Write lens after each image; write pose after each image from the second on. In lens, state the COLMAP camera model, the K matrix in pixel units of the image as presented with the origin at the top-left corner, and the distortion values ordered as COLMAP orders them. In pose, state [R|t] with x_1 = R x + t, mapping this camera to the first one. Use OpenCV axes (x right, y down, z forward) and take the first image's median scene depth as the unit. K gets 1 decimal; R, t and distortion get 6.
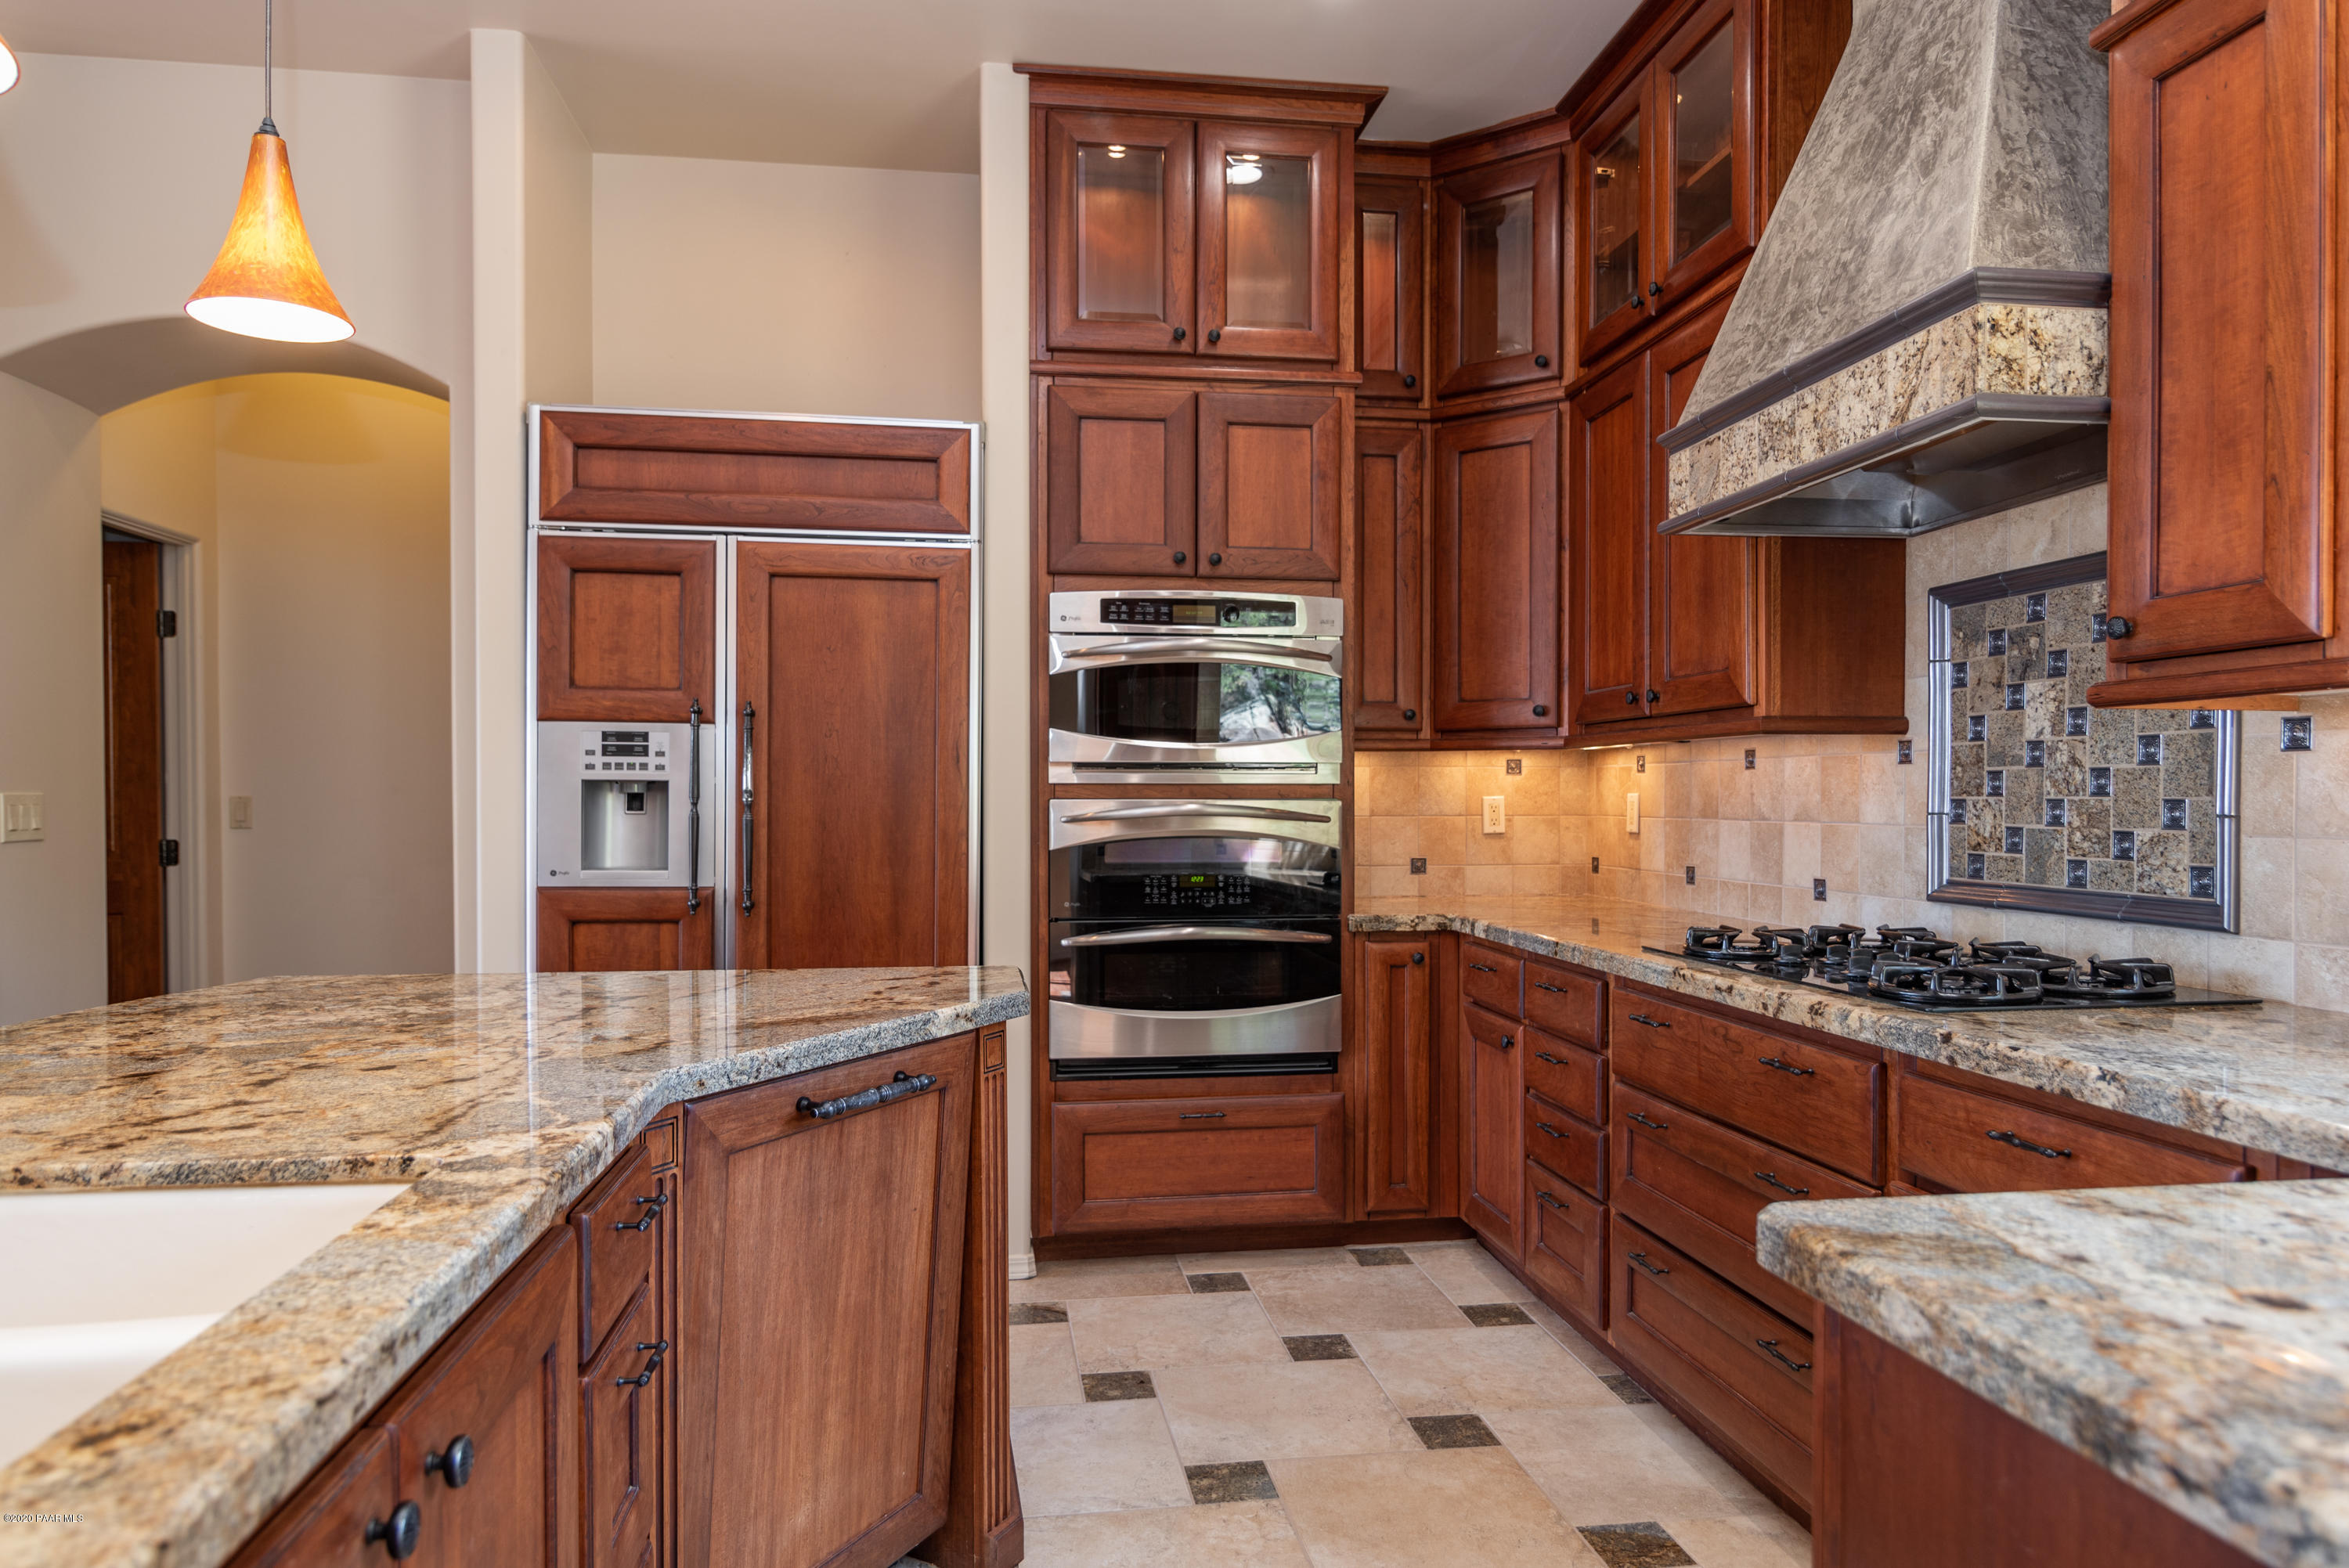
lens RADIAL K [[1533.4, 0, 1175.4], [0, 1533.4, 799.7], [0, 0, 1]] dist [-0.000170, 0.000025]
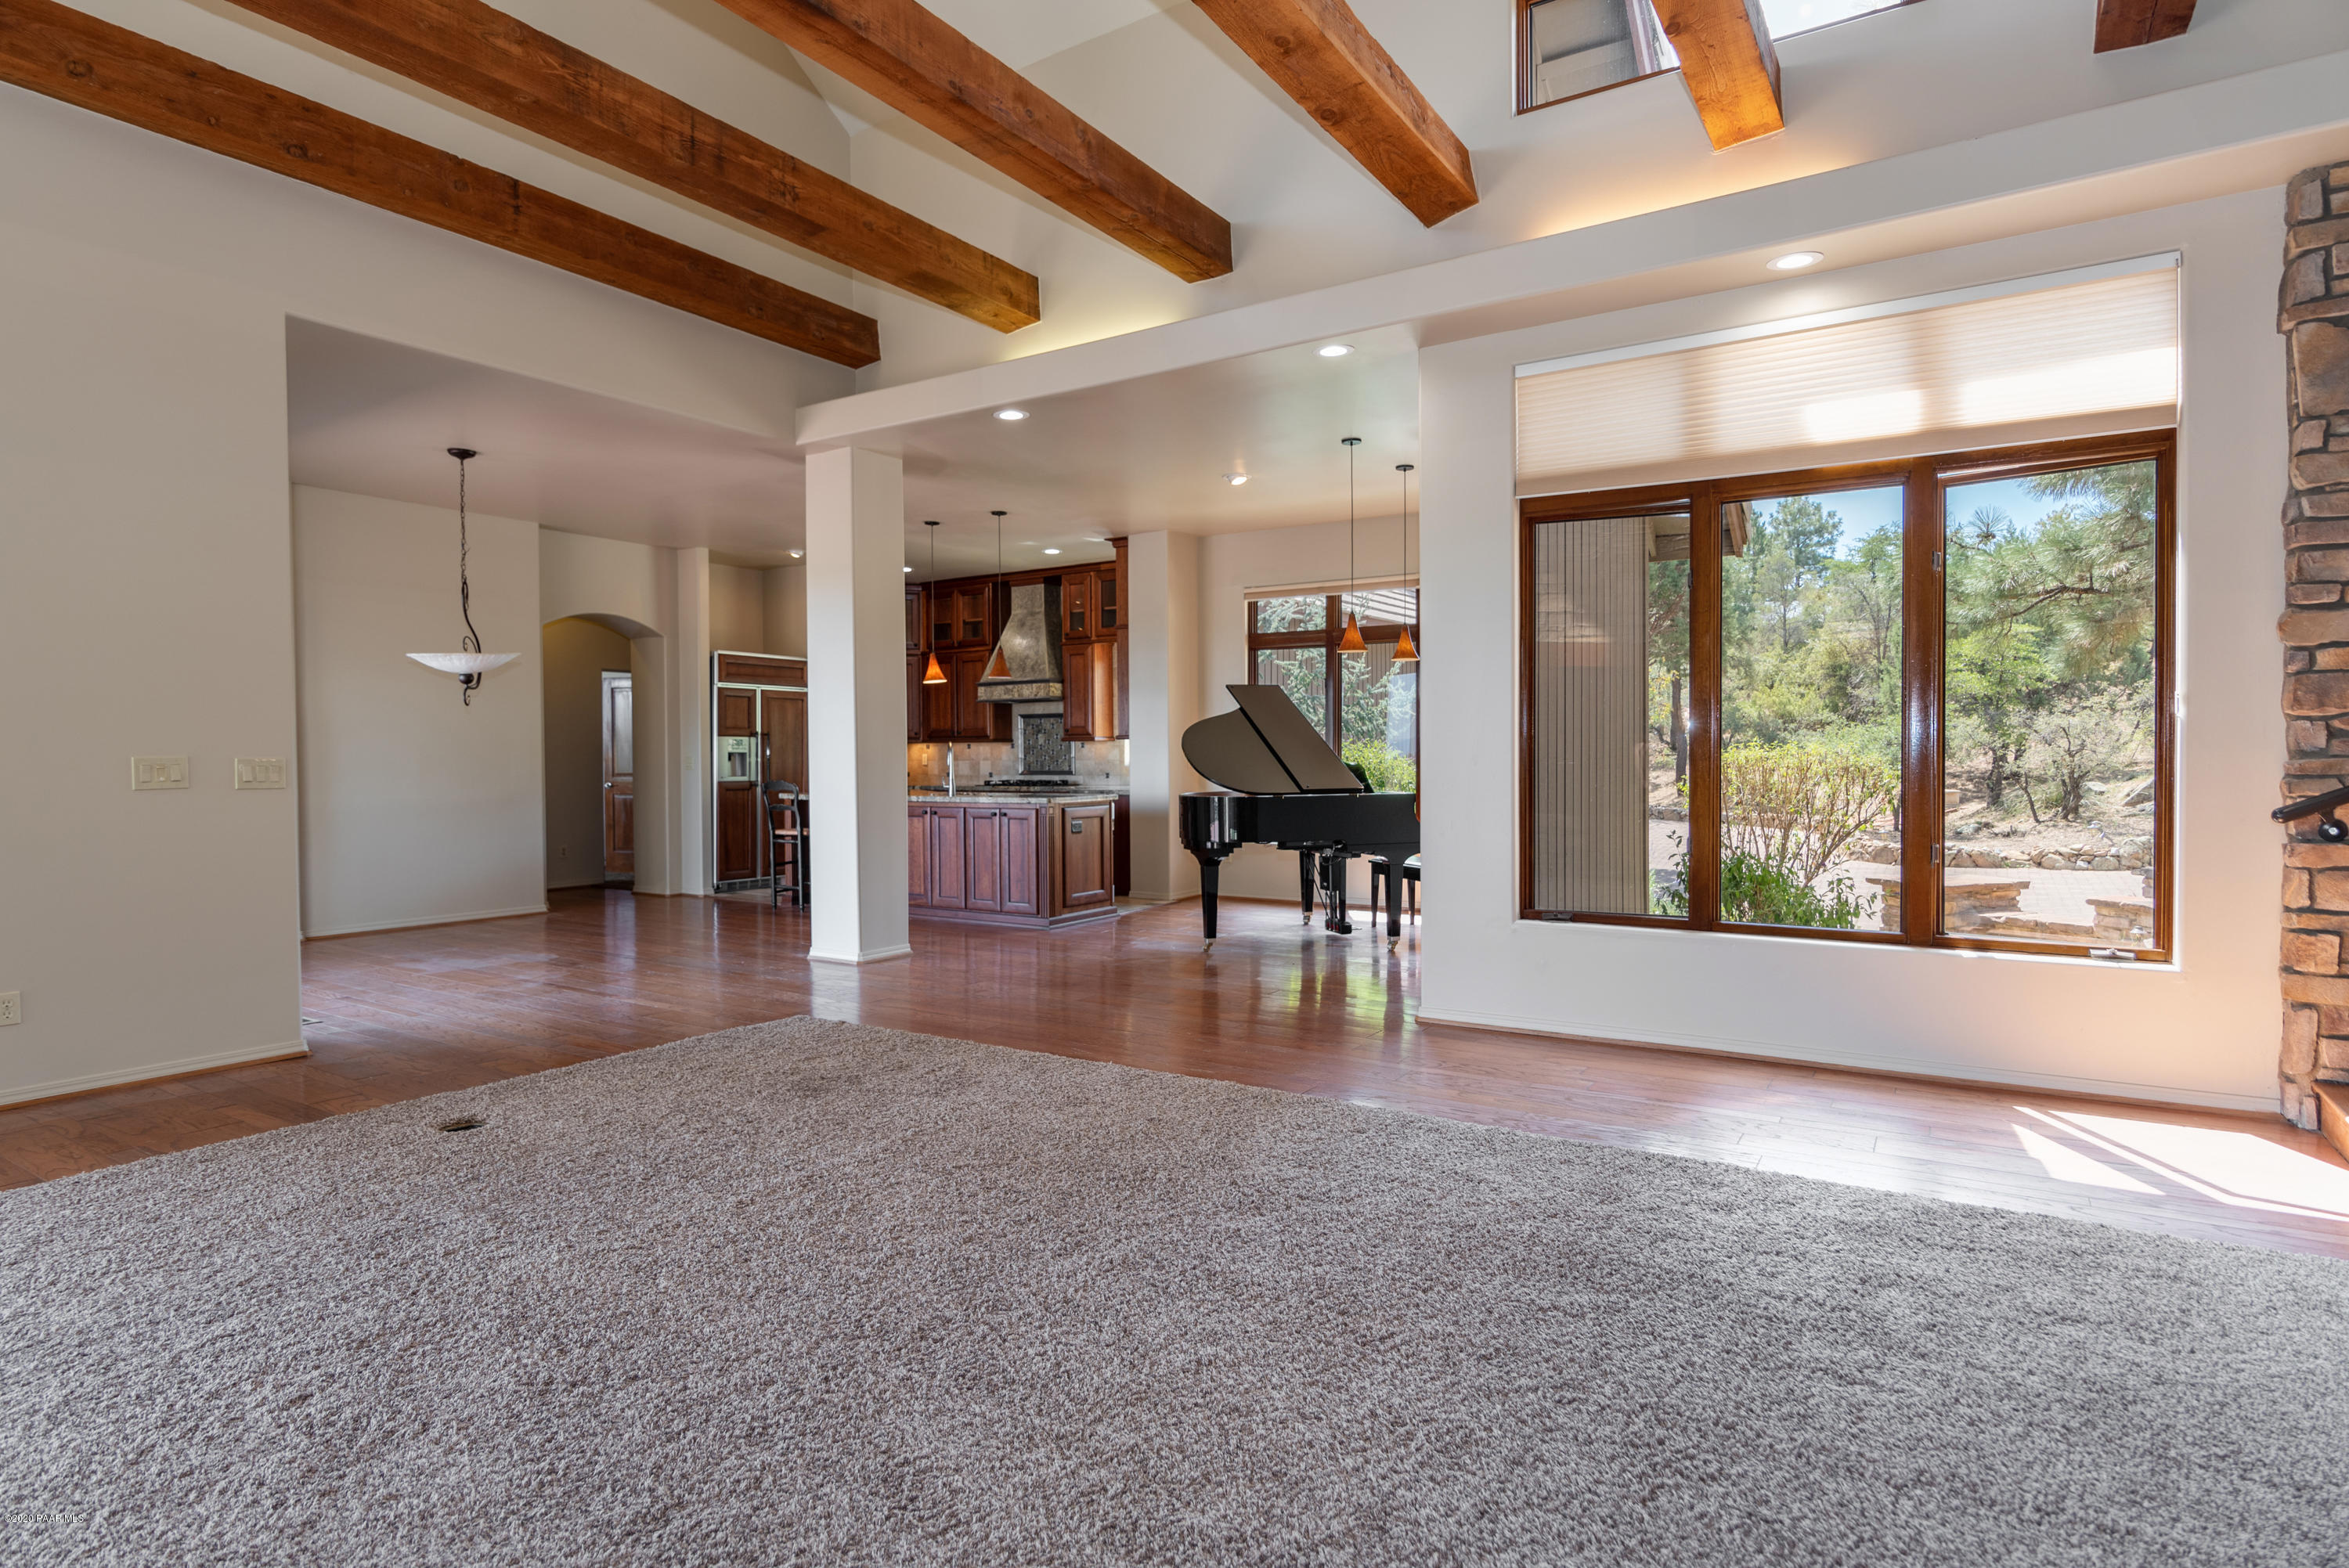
lens RADIAL K [[1230.2, 0, 1176.5], [0, 1230.2, 781.8], [0, 0, 1]] dist [-0.002174, -0.001461]
pose [[0.658026, -0.024046, 0.752611, -2.242074], [0.006802, 0.999639, 0.025992, -0.013818], [-0.752964, -0.011984, 0.657952, -2.098972]]
